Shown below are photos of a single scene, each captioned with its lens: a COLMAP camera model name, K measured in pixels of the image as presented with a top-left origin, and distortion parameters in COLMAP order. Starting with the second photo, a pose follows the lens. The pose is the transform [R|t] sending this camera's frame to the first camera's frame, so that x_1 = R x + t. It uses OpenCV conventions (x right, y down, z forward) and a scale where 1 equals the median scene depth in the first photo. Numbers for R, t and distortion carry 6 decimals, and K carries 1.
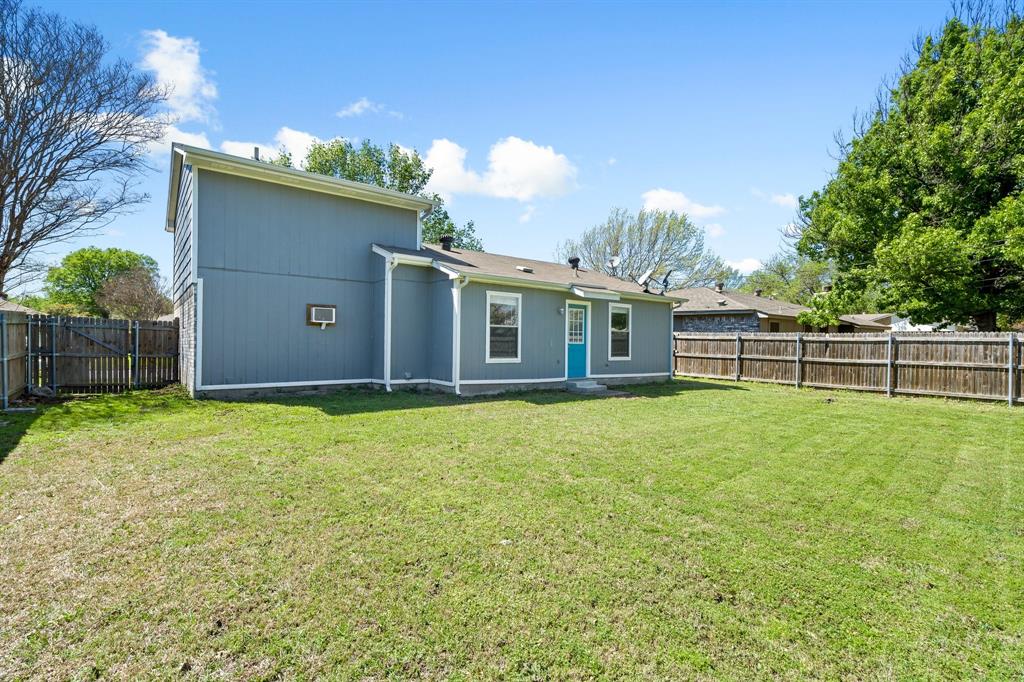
lens RADIAL K [[480.5, 0, 518.4], [0, 480.5, 348.8], [0, 0, 1]] dist [-0.002526, 0.002340]
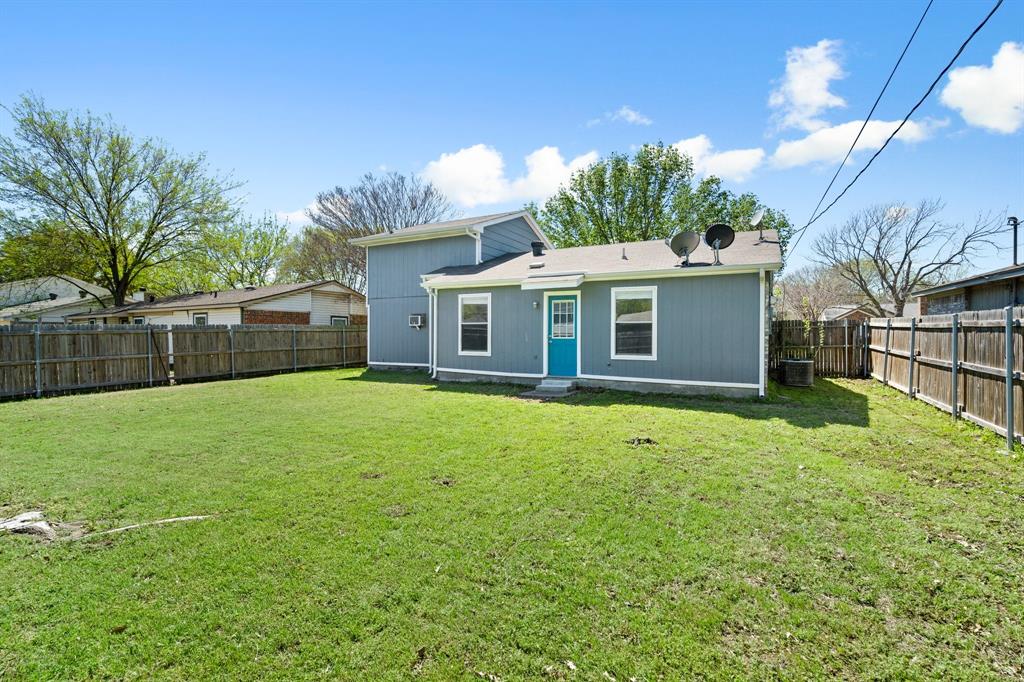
lens RADIAL K [[480.5, 0, 511.8], [0, 480.5, 331.0], [0, 0, 1]] dist [-0.002526, 0.002340]
pose [[0.381582, -0.019618, -0.924127, 0.903731], [-0.009201, 0.999645, -0.025020, -0.001022], [0.924289, 0.018050, 0.381266, 0.551981]]
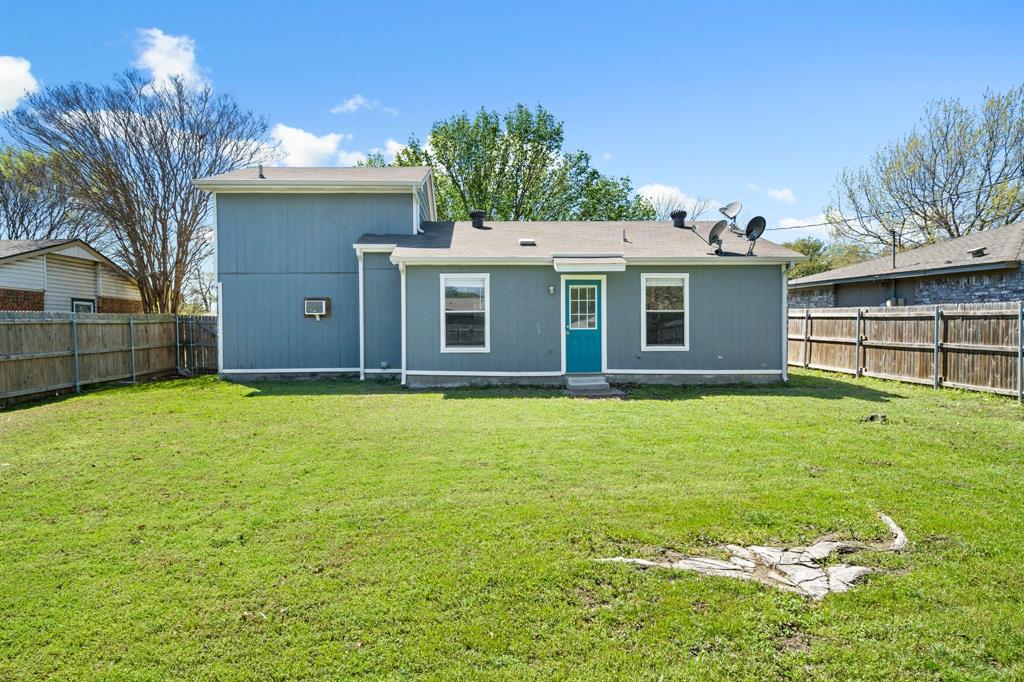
lens RADIAL K [[621.4, 0, 505.6], [0, 621.4, 339.4], [0, 0, 1]] dist [0.014354, -0.001122]
pose [[0.804879, -0.007981, -0.593385, 0.611383], [0.009149, 0.999958, -0.001040, 0.005794], [0.593369, -0.004592, 0.804918, 0.097704]]
